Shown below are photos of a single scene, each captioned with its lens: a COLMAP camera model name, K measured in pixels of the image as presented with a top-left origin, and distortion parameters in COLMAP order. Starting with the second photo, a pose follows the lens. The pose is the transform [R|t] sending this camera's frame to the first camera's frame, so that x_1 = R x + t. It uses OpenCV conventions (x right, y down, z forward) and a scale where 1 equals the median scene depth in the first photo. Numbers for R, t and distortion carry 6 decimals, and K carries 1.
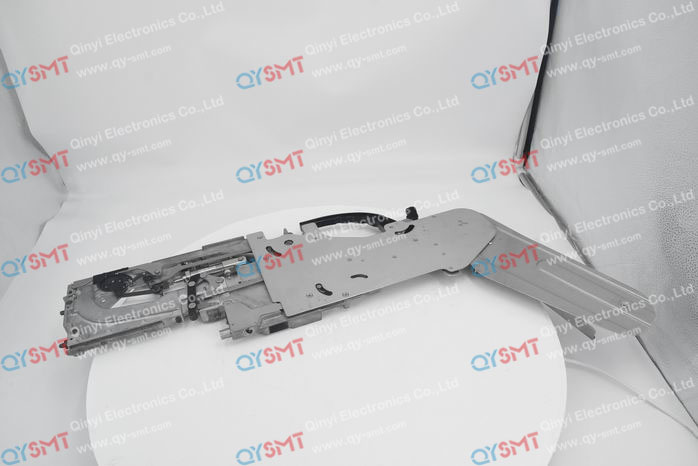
lens RADIAL K [[480.8, 0, 349.0], [0, 480.8, 233.0], [0, 0, 1]] dist [-0.146024, 0.076223]
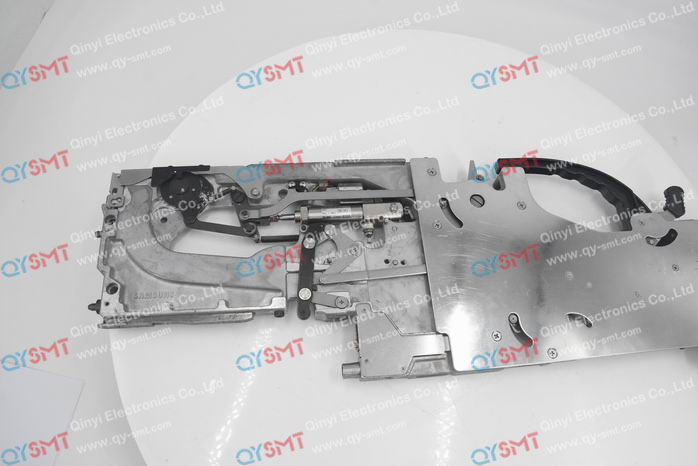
lens RADIAL K [[480.8, 0, 349.0], [0, 480.8, 233.0], [0, 0, 1]] dist [-0.146024, 0.076223]
pose [[0.946152, 0.320680, -0.044284, -0.253135], [-0.263967, 0.843435, 0.467909, -0.191475], [0.187400, -0.431023, 0.882667, 0.464438]]
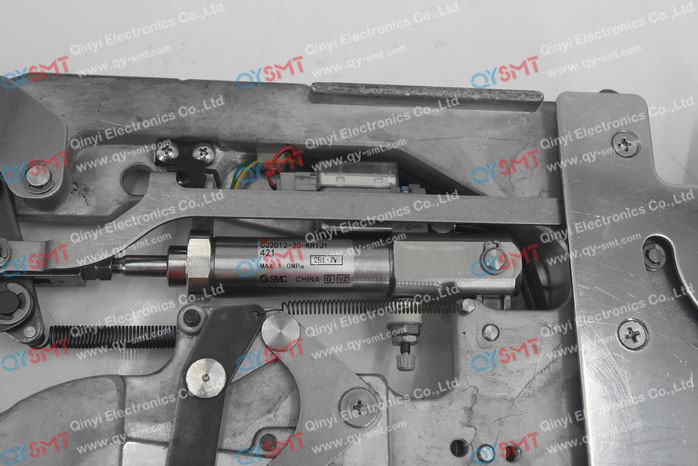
lens RADIAL K [[928.0, 0, 349.0], [0, 928.0, 233.0], [0, 0, 1]] dist [0.023128, 0.026918]
pose [[0.918414, 0.395048, 0.021258, -0.300982], [-0.337081, 0.753261, 0.564778, -0.140958], [0.207102, -0.525866, 0.824969, 0.726280]]
